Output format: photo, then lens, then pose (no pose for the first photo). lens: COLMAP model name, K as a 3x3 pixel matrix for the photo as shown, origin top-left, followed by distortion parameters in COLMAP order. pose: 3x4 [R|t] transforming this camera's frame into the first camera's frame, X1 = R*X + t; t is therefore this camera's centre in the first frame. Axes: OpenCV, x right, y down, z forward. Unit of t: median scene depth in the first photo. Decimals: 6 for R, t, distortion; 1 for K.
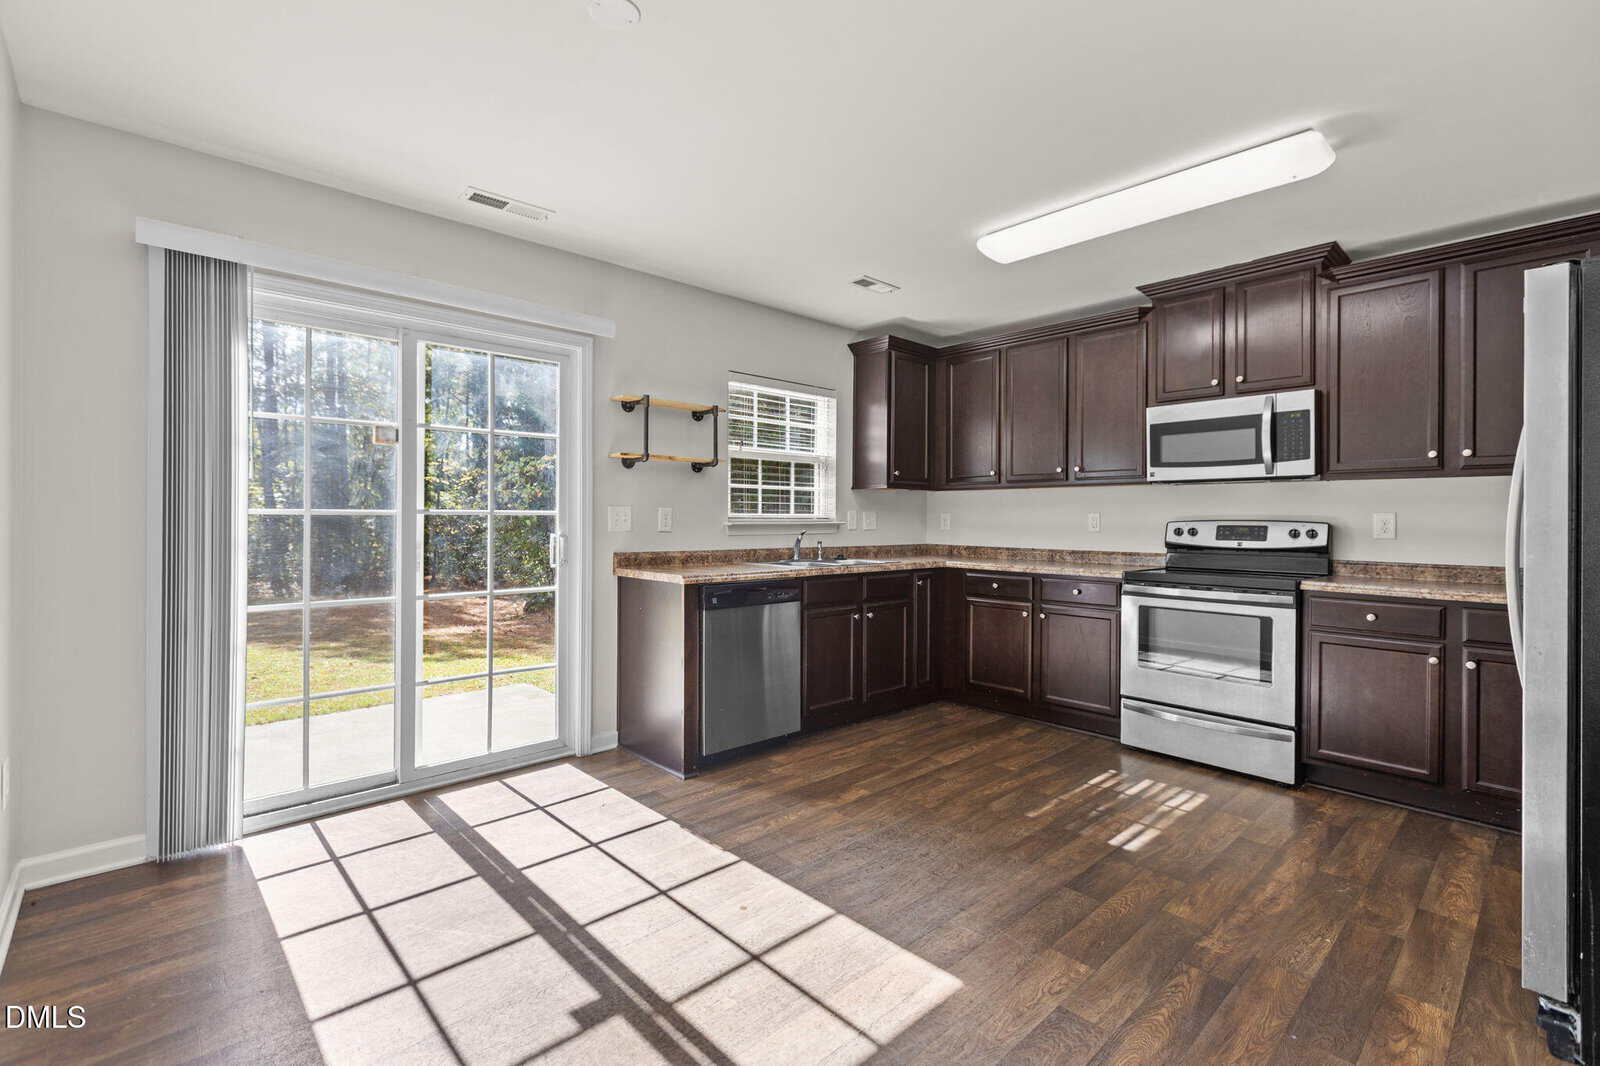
lens RADIAL K [[706.8, 0, 803.2], [0, 706.8, 520.5], [0, 0, 1]] dist [0.001003, 0.000088]
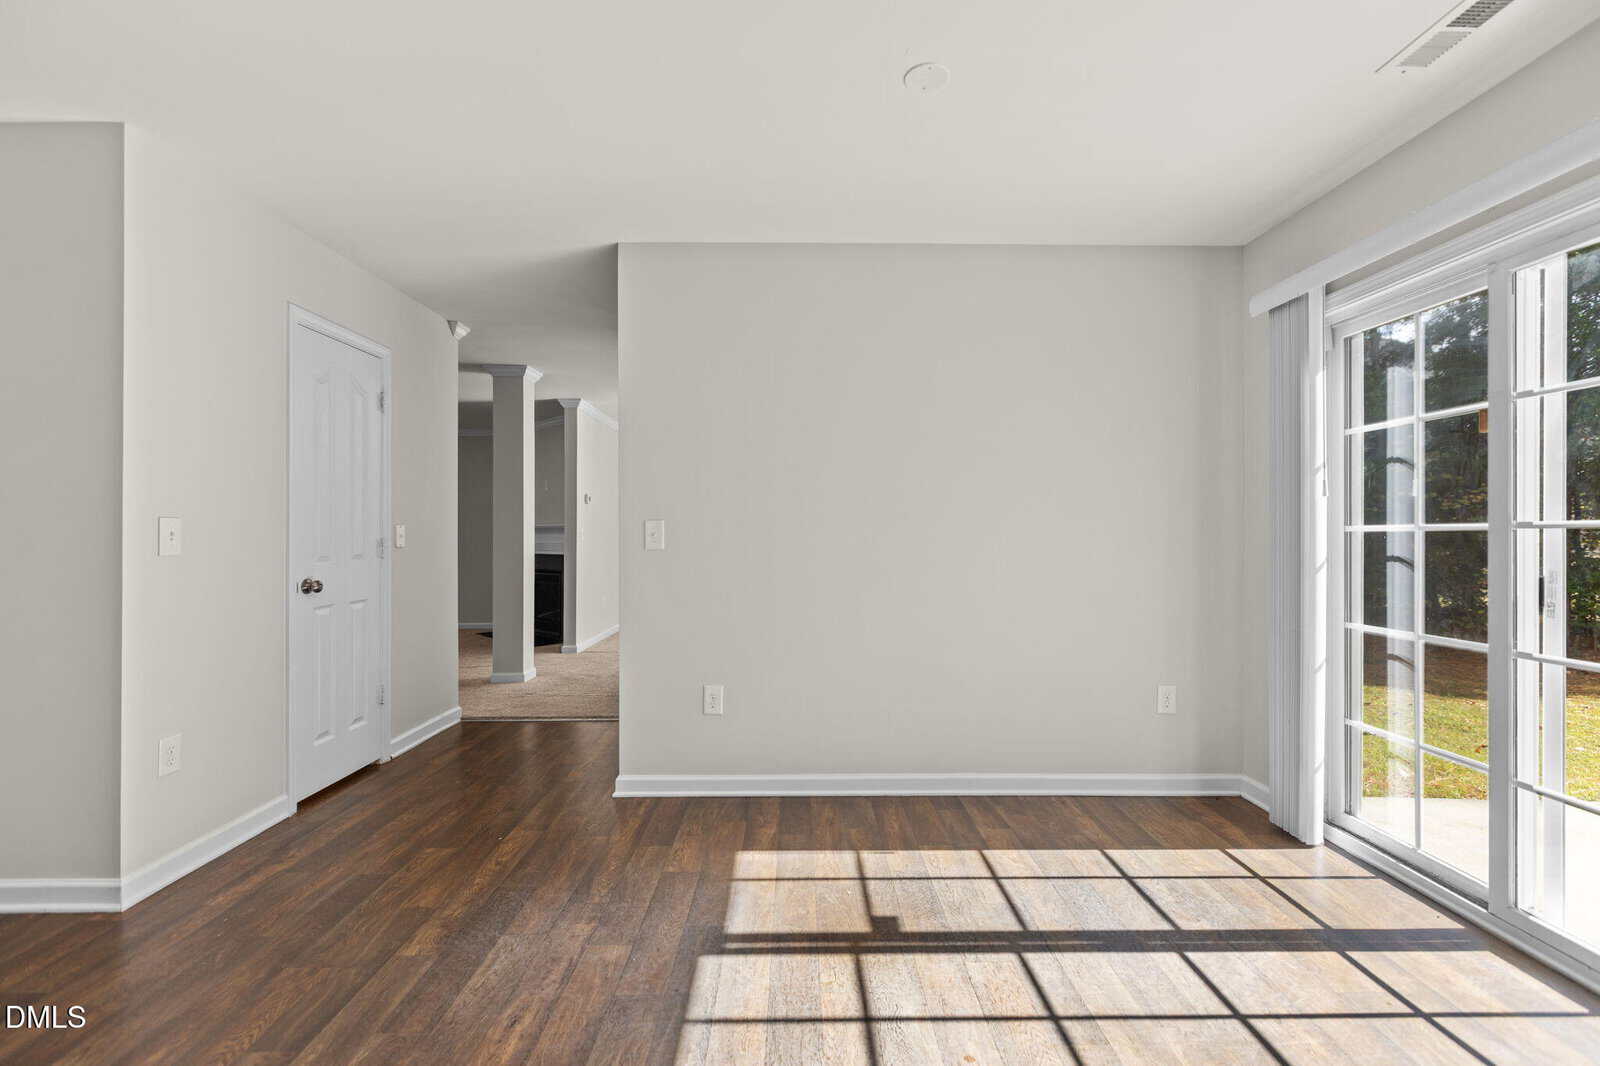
lens RADIAL K [[706.8, 0, 789.5], [0, 706.8, 531.1], [0, 0, 1]] dist [0.001003, 0.000088]
pose [[-0.684389, -0.005667, -0.729095, 0.338428], [-0.006117, 0.999979, -0.002030, 0.000125], [0.729091, 0.003070, -0.684410, 0.791352]]
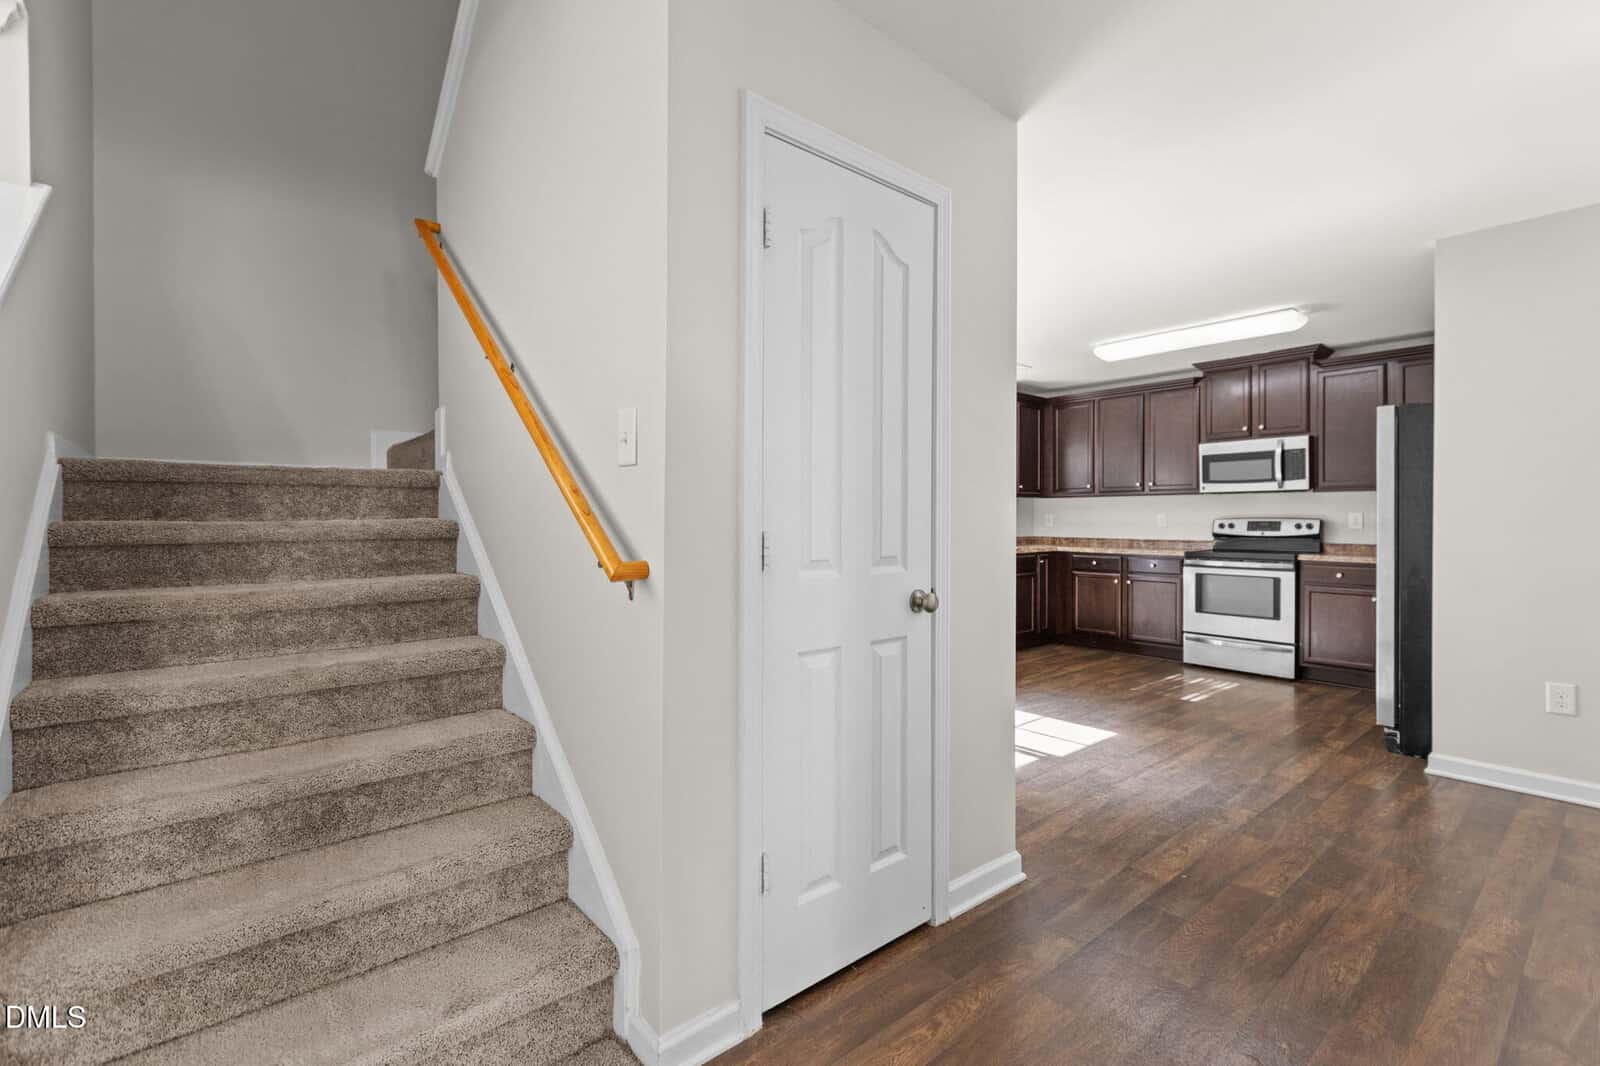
lens RADIAL K [[706.8, 0, 804.1], [0, 706.8, 522.5], [0, 0, 1]] dist [0.001003, 0.000088]
pose [[0.998809, -0.006082, -0.048404, -0.304132], [0.006265, 0.999974, 0.003629, -0.001932], [0.048381, -0.003928, 0.998821, -0.585318]]
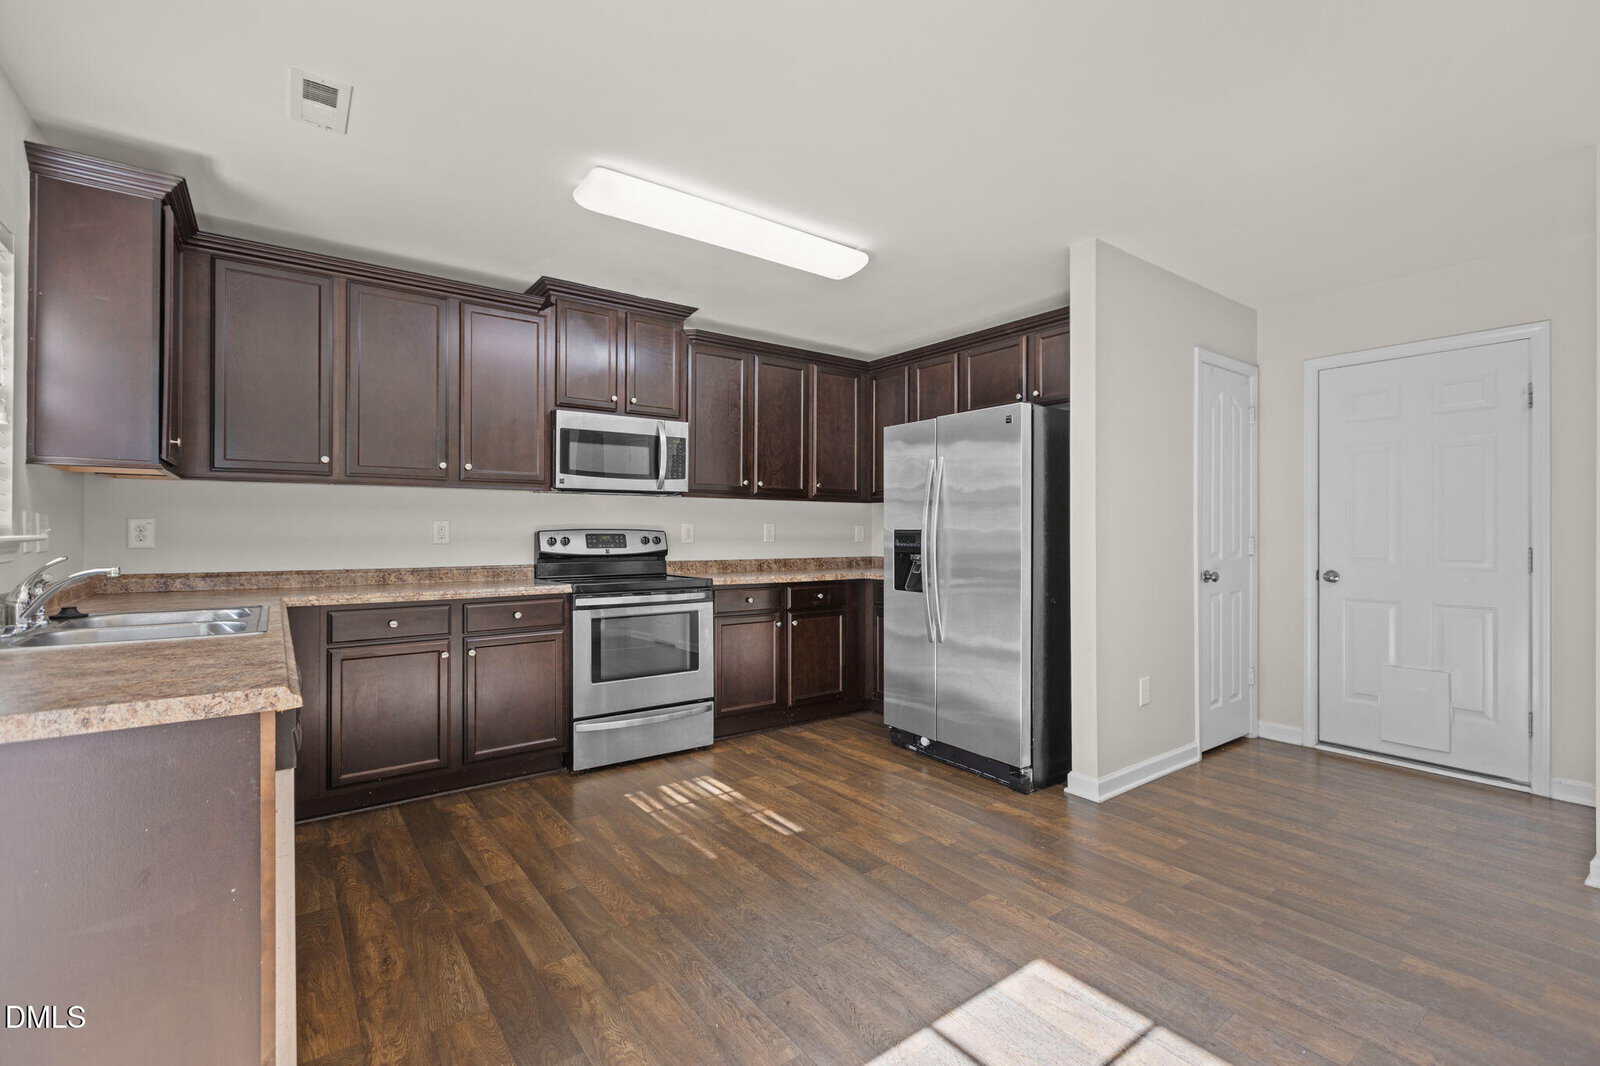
lens RADIAL K [[706.8, 0, 798.7], [0, 706.8, 531.4], [0, 0, 1]] dist [0.001003, 0.000088]
pose [[0.115028, -0.004899, 0.993350, -0.429070], [0.003793, 0.999983, 0.004493, -0.000794], [-0.993355, 0.003251, 0.115045, 0.602193]]
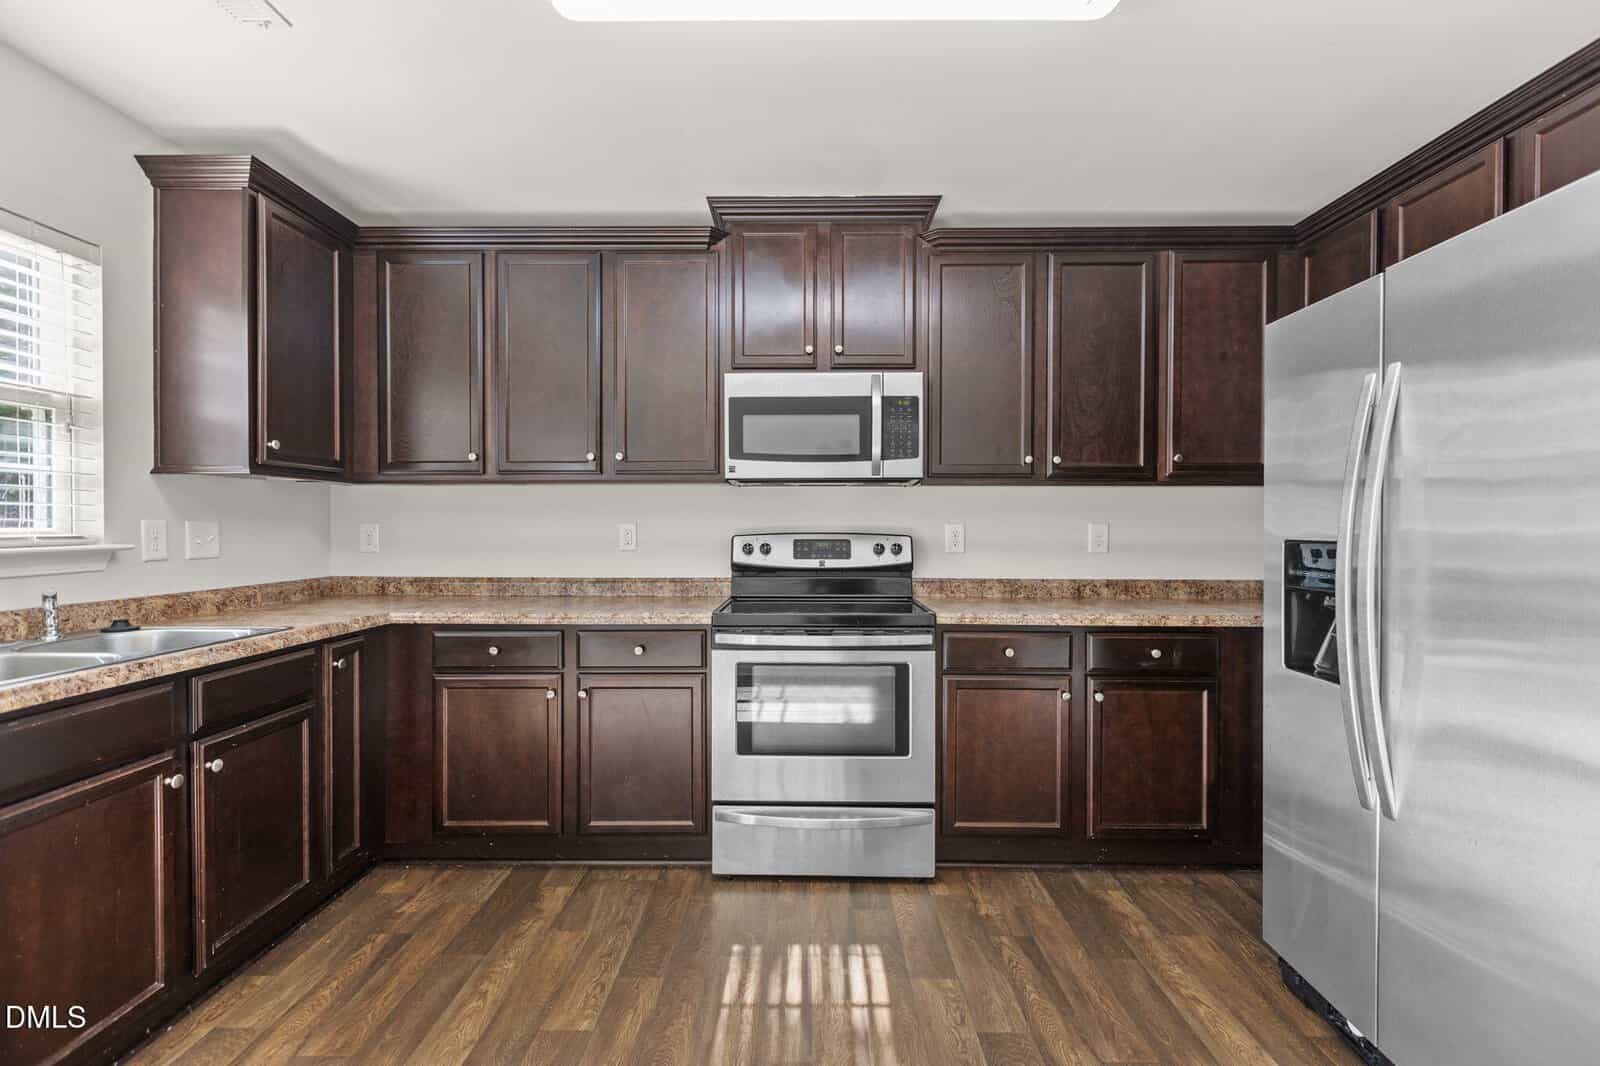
lens RADIAL K [[706.8, 0, 800.0], [0, 706.8, 530.4], [0, 0, 1]] dist [0.001003, 0.000088]
pose [[0.688616, -0.011523, 0.725035, 0.032247], [0.005370, 0.999927, 0.010792, -0.012195], [-0.725106, -0.003539, 0.688628, 0.489275]]
